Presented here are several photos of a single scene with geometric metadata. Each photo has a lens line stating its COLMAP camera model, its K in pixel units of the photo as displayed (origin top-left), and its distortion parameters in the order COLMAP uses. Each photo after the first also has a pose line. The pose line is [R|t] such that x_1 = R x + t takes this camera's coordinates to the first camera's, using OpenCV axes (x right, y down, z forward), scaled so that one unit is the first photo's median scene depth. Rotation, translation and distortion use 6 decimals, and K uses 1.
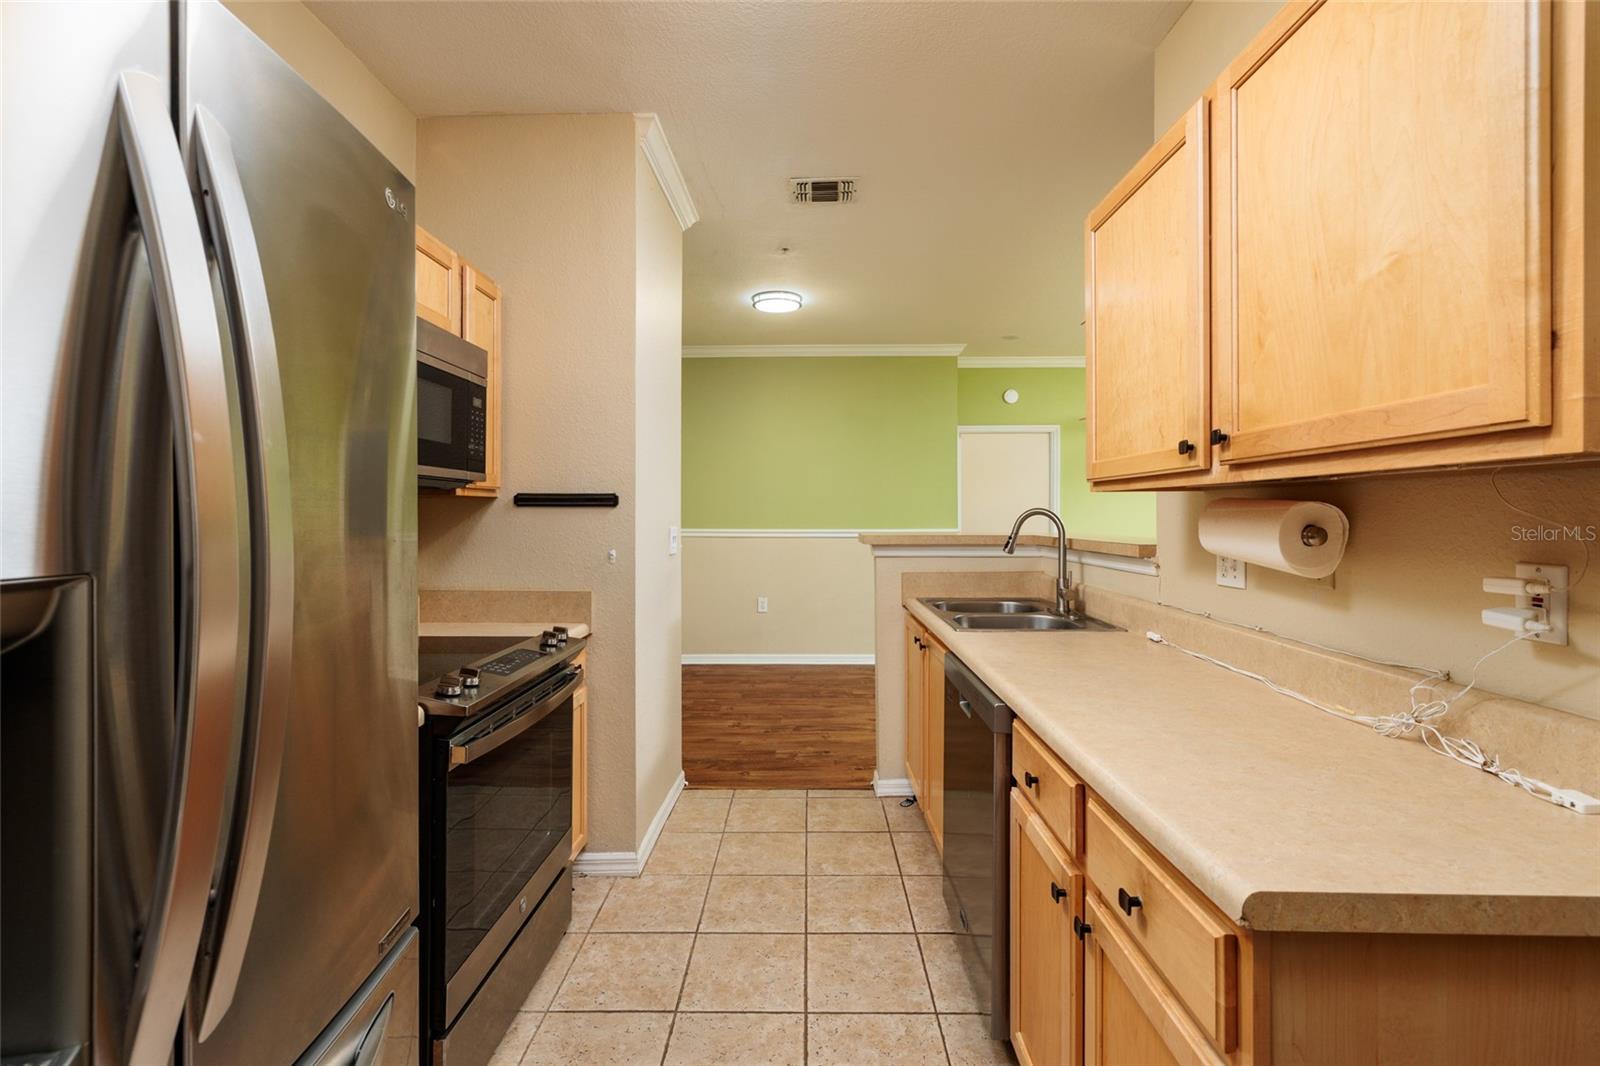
lens RADIAL K [[693.3, 0, 806.3], [0, 693.3, 516.9], [0, 0, 1]] dist [0.008443, -0.001242]
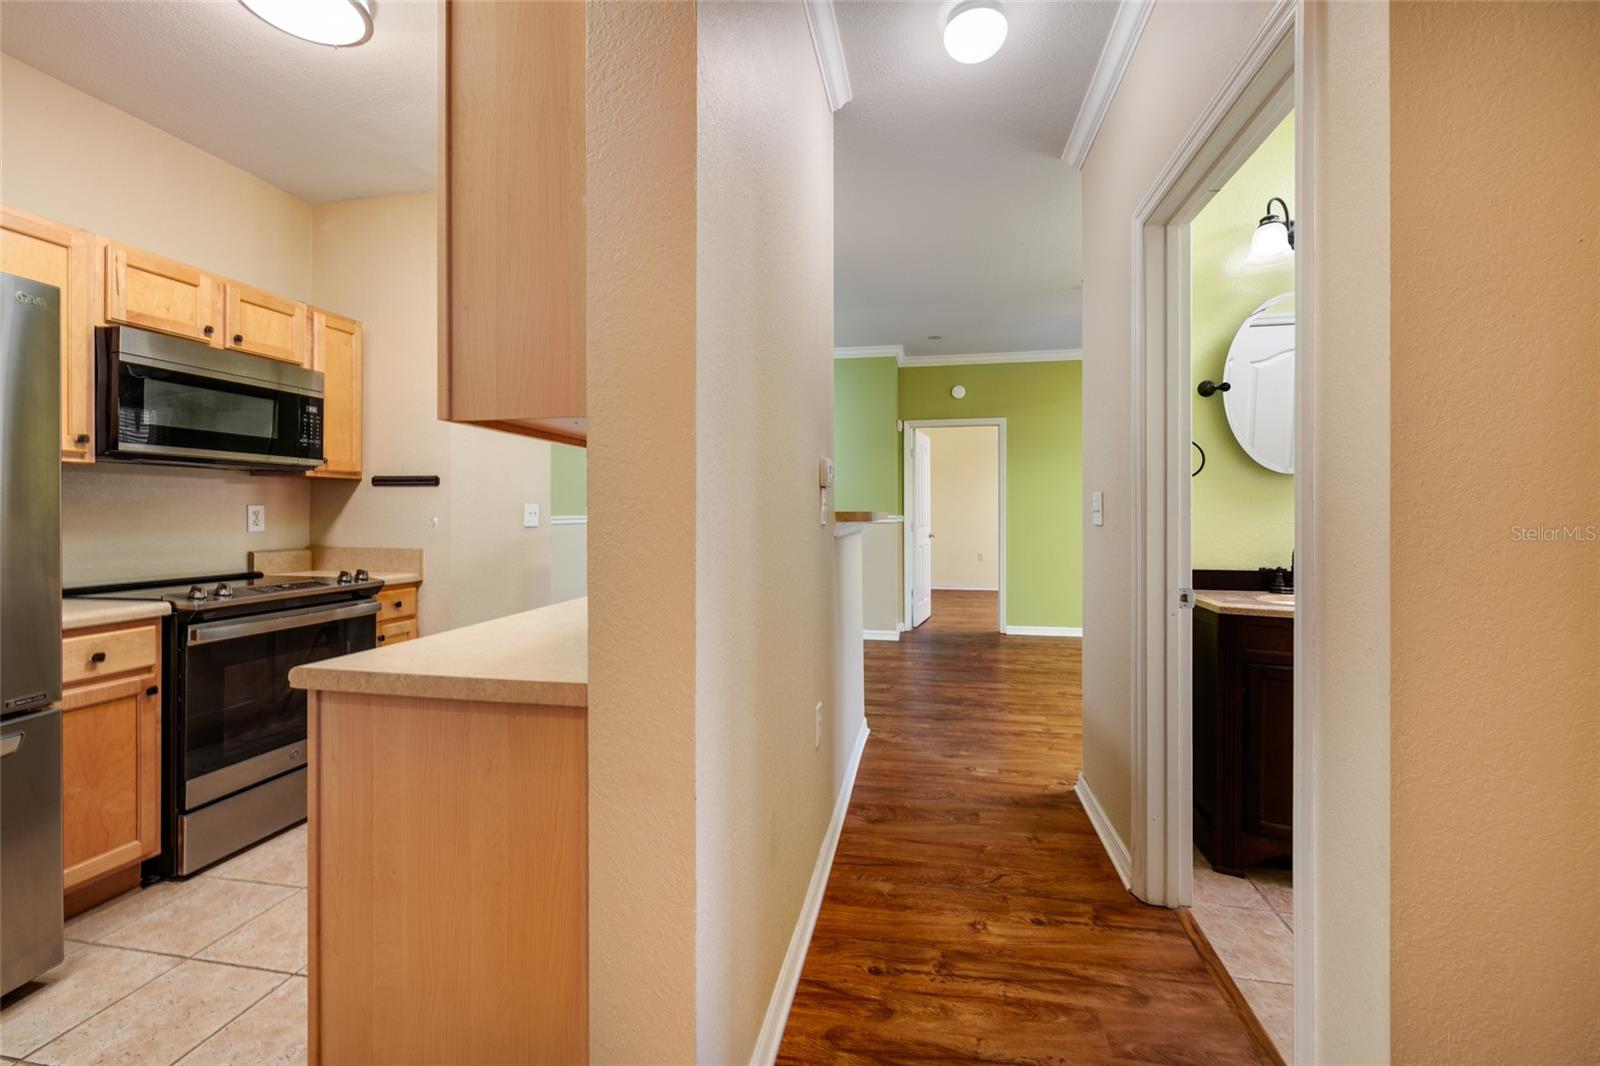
lens RADIAL K [[669.2, 0, 798.8], [0, 669.2, 513.4], [0, 0, 1]] dist [0.003758, -0.001048]
pose [[0.983008, 0.001583, -0.183558, 0.641219], [-0.002091, 0.999995, -0.002573, 0.040563], [0.183553, 0.002913, 0.983005, -0.132990]]
